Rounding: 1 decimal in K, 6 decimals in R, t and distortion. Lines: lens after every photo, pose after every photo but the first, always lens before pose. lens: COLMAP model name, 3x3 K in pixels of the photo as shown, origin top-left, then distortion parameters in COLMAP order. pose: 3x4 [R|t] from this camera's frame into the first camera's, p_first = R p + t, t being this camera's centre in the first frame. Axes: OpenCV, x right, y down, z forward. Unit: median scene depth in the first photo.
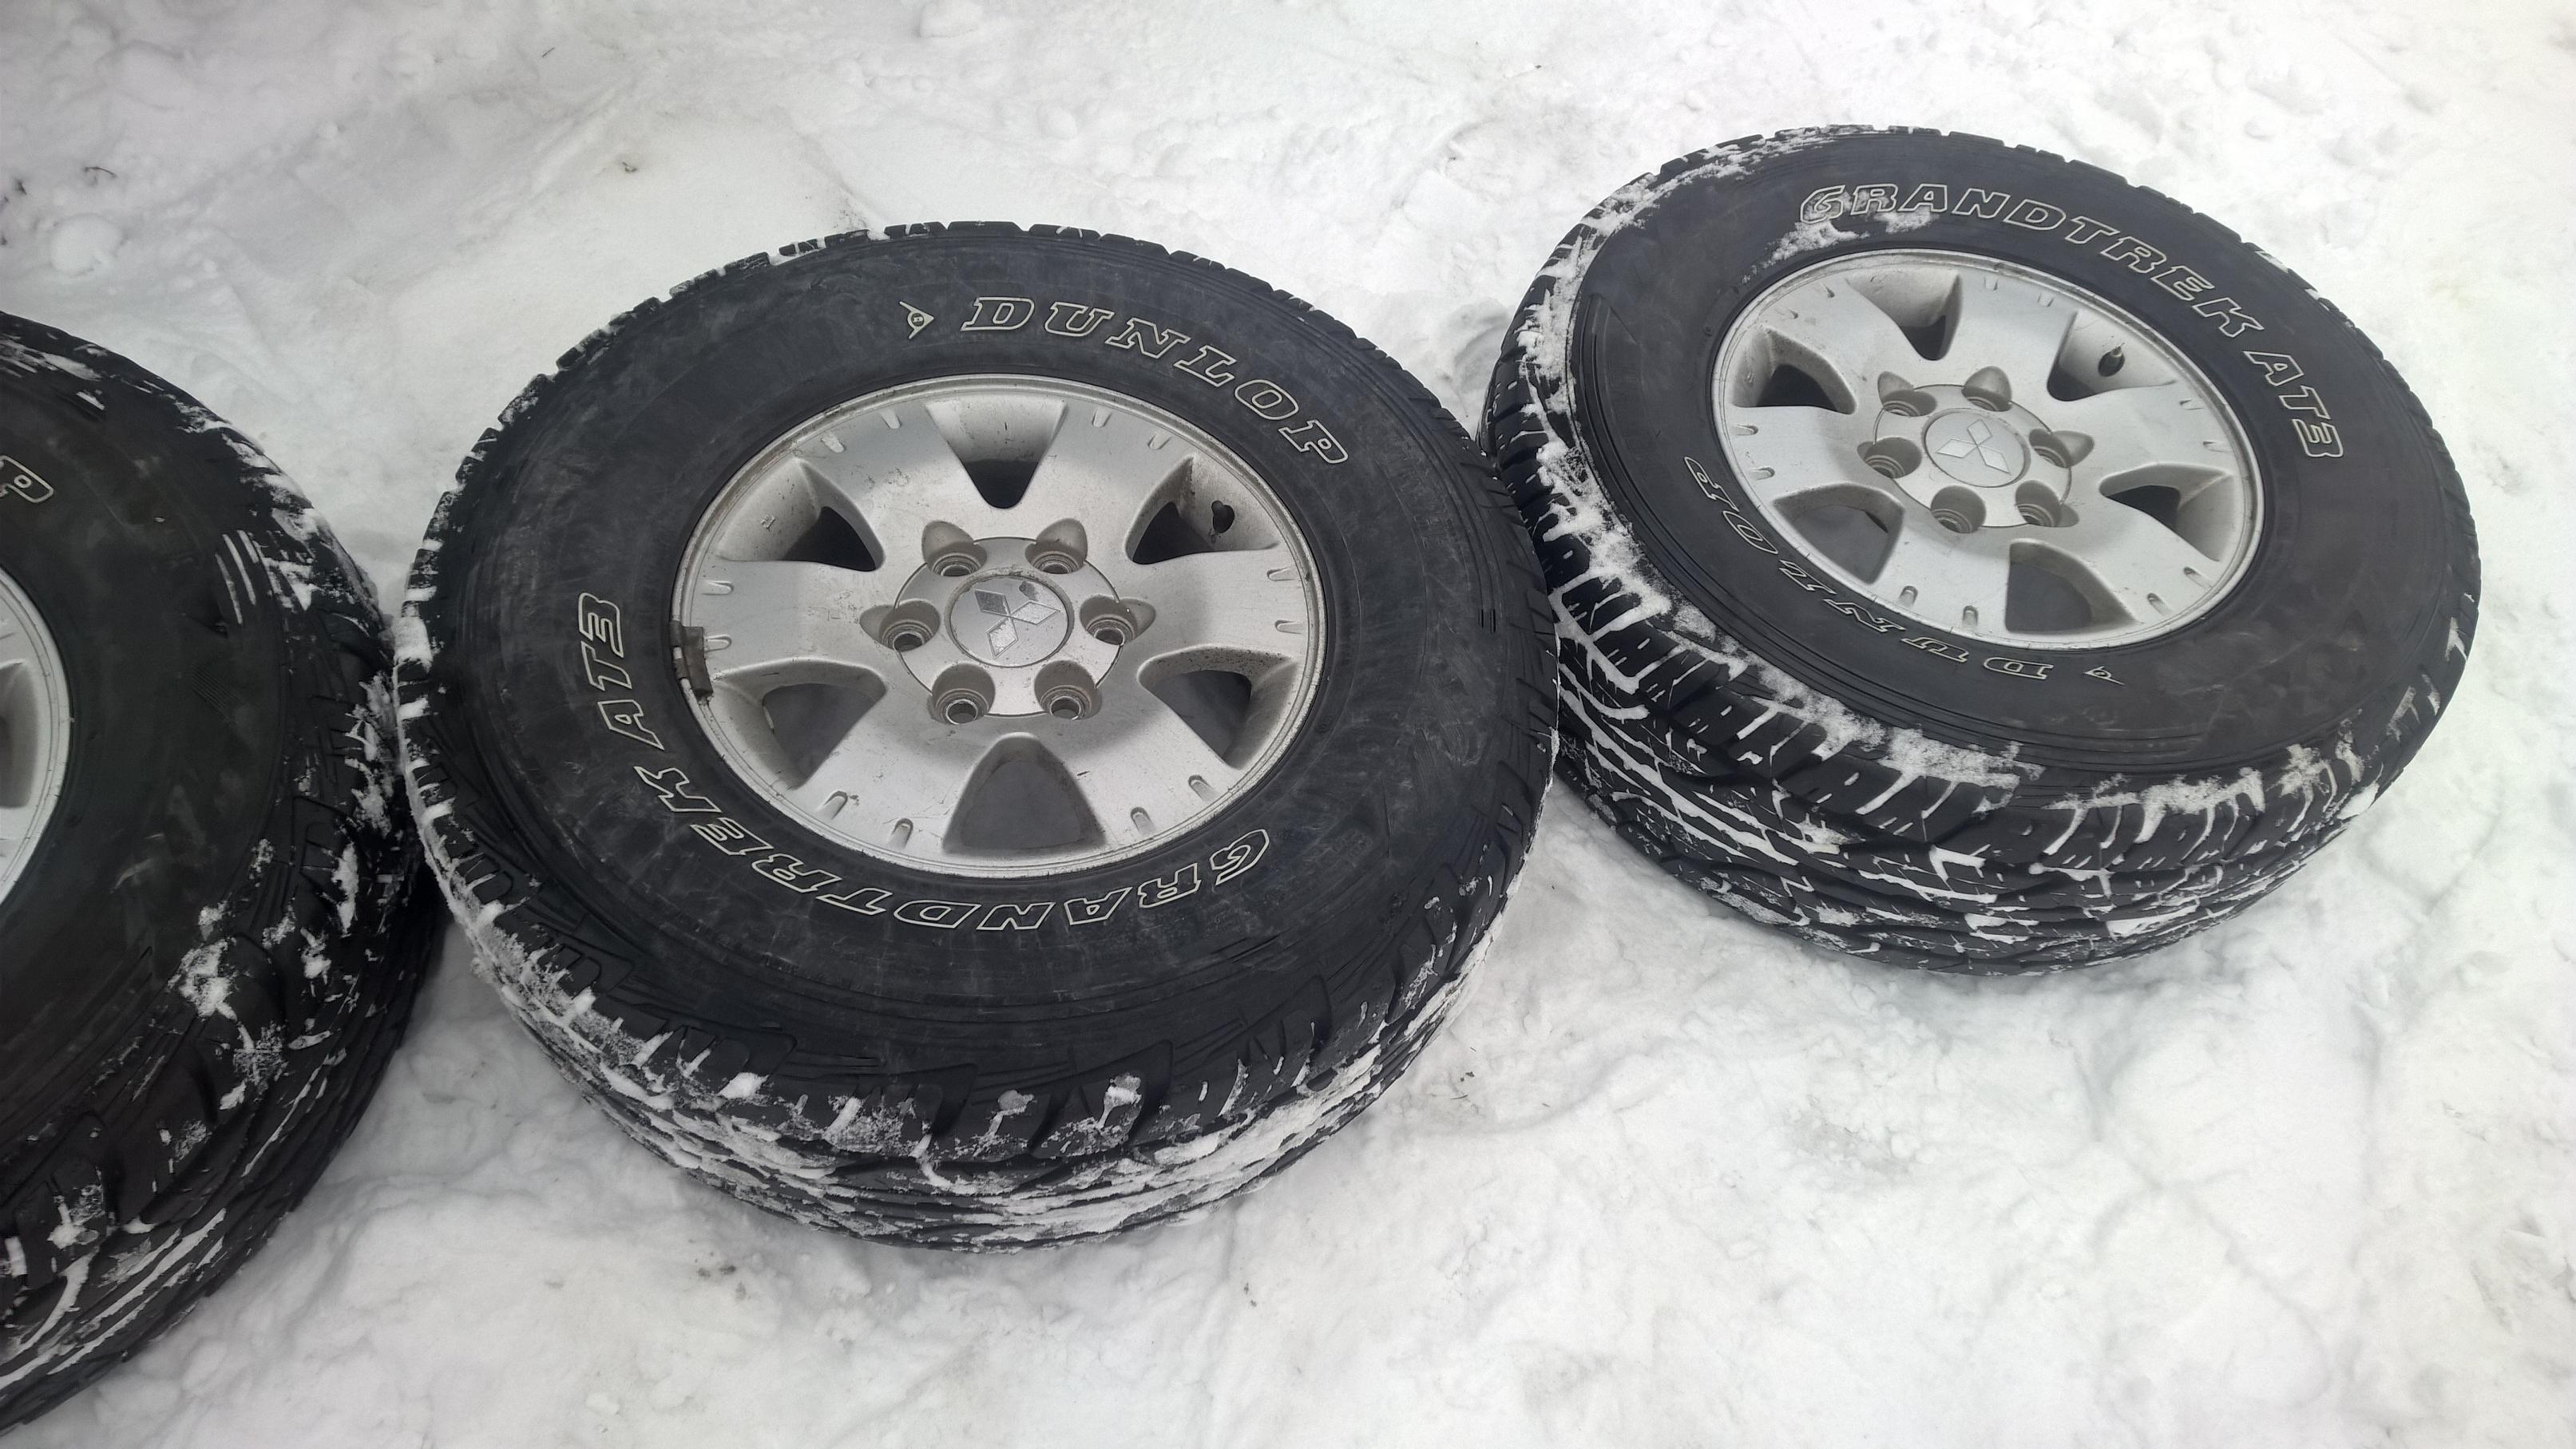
lens RADIAL K [[2061.1, 0, 1288.0], [0, 2061.1, 724.5], [0, 0, 1]] dist [0.099201, -0.097460]
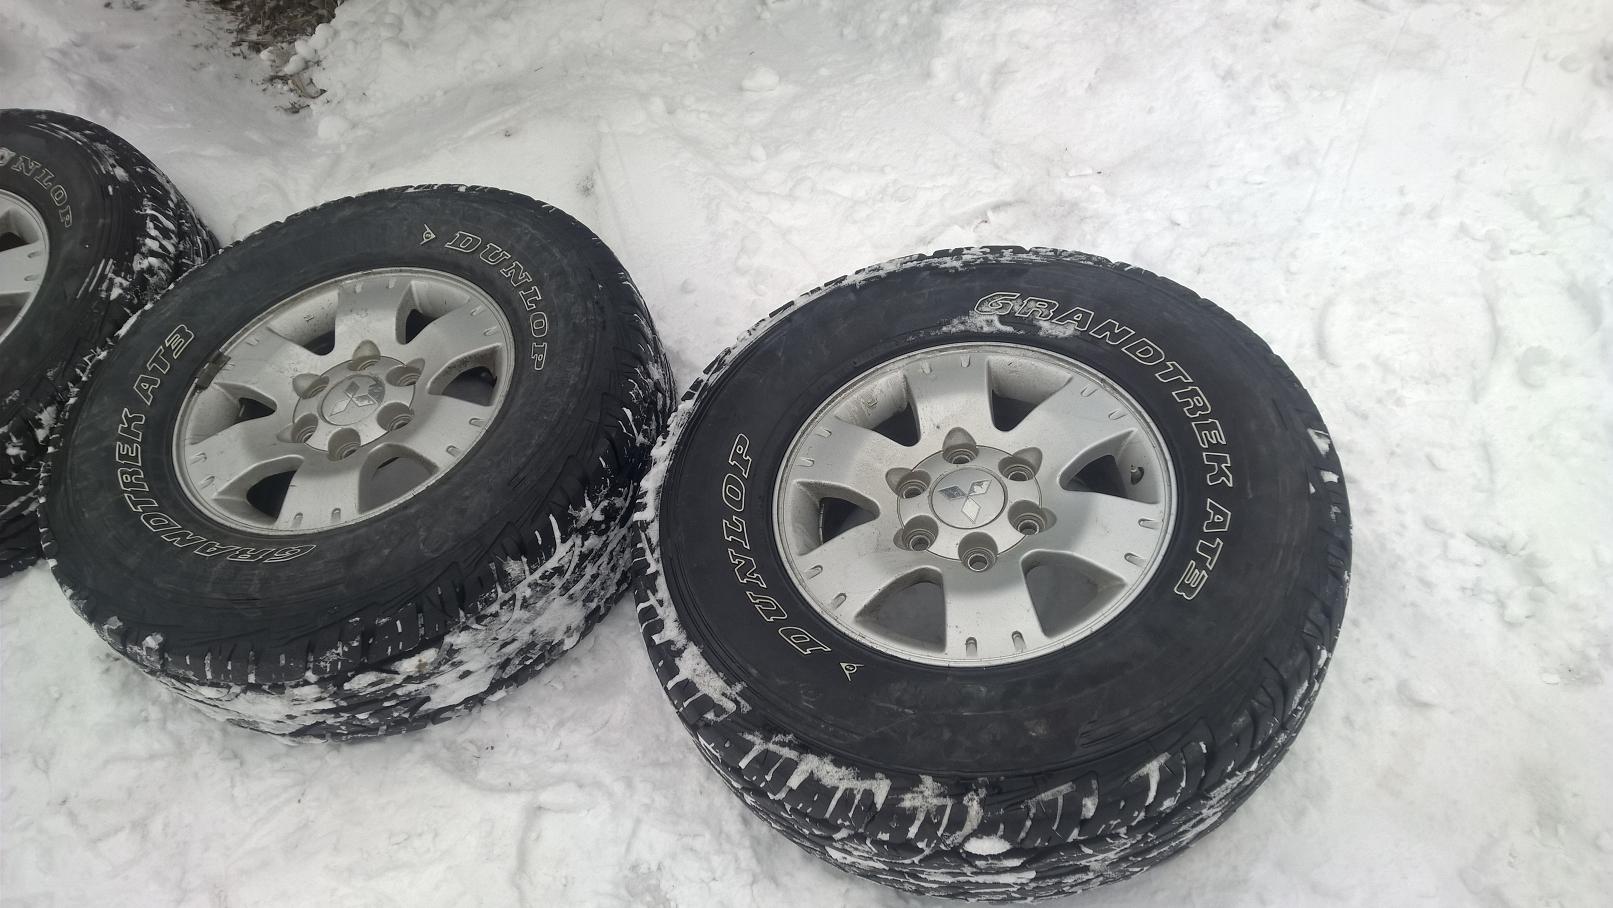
lens RADIAL K [[1290.7, 0, 806.5], [0, 1290.7, 454.0], [0, 0, 1]] dist [0.099201, -0.097460]
pose [[0.763427, 0.307880, -0.567794, 0.771412], [-0.316820, 0.944561, 0.086197, -0.212406], [0.562854, 0.114083, 0.818645, 0.255516]]
